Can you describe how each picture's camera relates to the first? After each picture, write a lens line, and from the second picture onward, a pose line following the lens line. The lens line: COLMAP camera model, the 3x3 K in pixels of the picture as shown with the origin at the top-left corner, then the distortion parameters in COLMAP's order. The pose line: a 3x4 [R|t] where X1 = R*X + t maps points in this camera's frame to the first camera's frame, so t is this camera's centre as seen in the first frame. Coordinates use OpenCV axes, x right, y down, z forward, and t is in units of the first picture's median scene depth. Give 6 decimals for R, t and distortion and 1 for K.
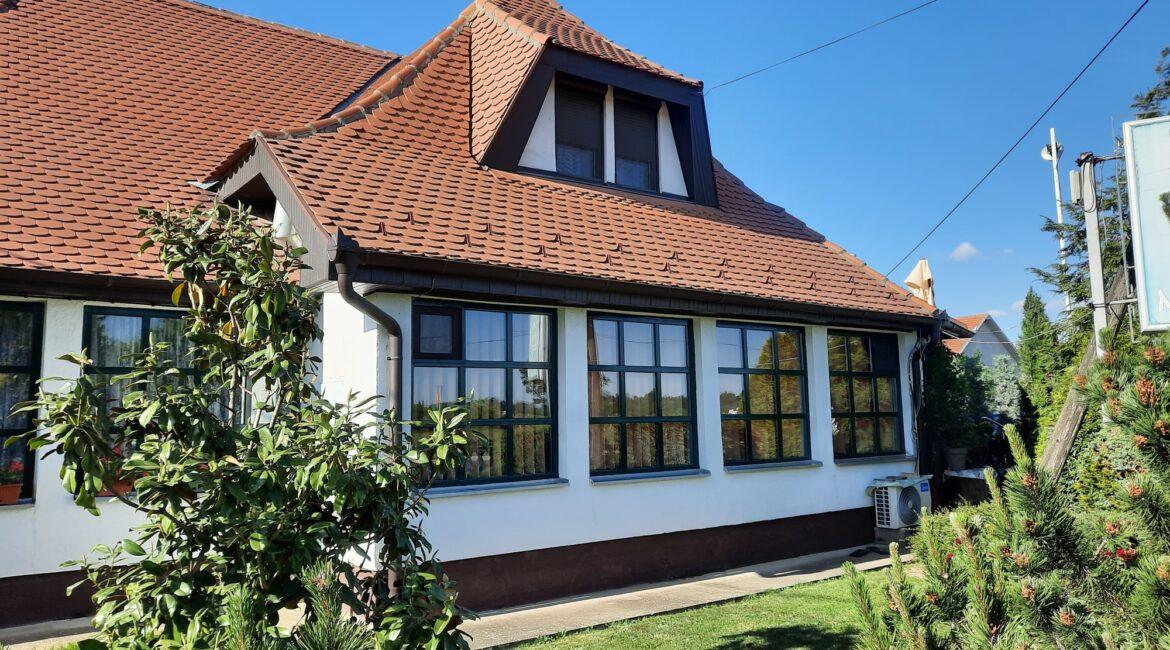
lens RADIAL K [[872.5, 0, 585.0], [0, 872.5, 325.0], [0, 0, 1]] dist [0.026393, 0.000433]
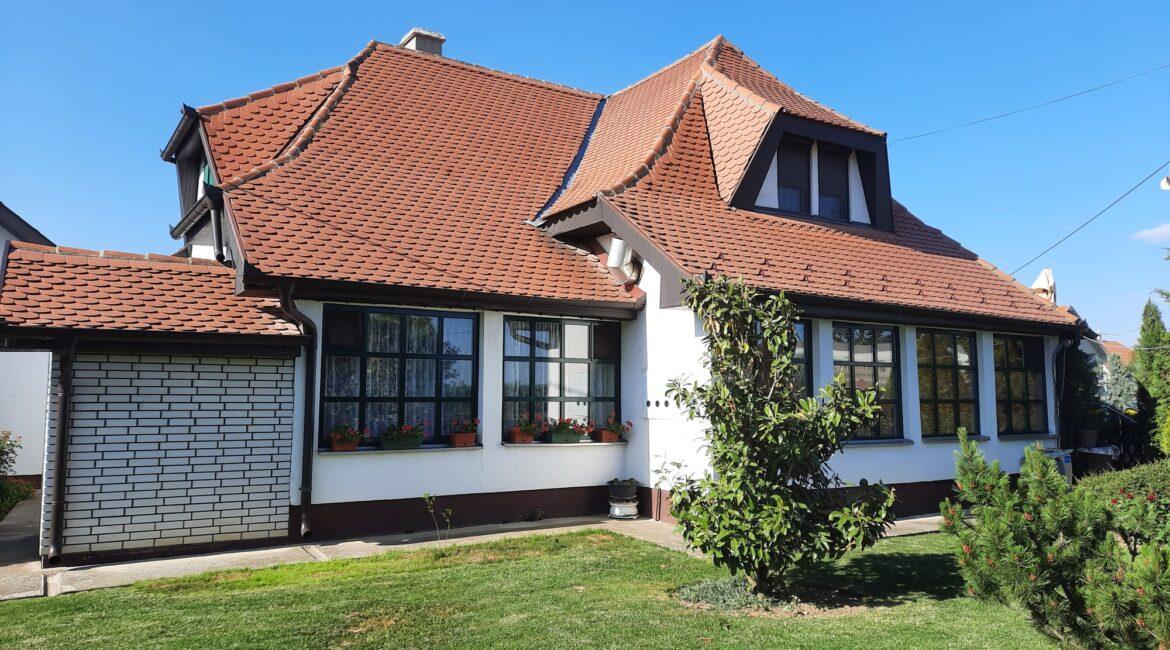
lens RADIAL K [[830.7, 0, 585.0], [0, 830.7, 325.0], [0, 0, 1]] dist [0.001651, -0.004035]
pose [[0.995709, 0.019303, -0.090505, -0.193940], [-0.017015, 0.999518, 0.025976, -0.028164], [0.090963, -0.024324, 0.995557, -0.247158]]
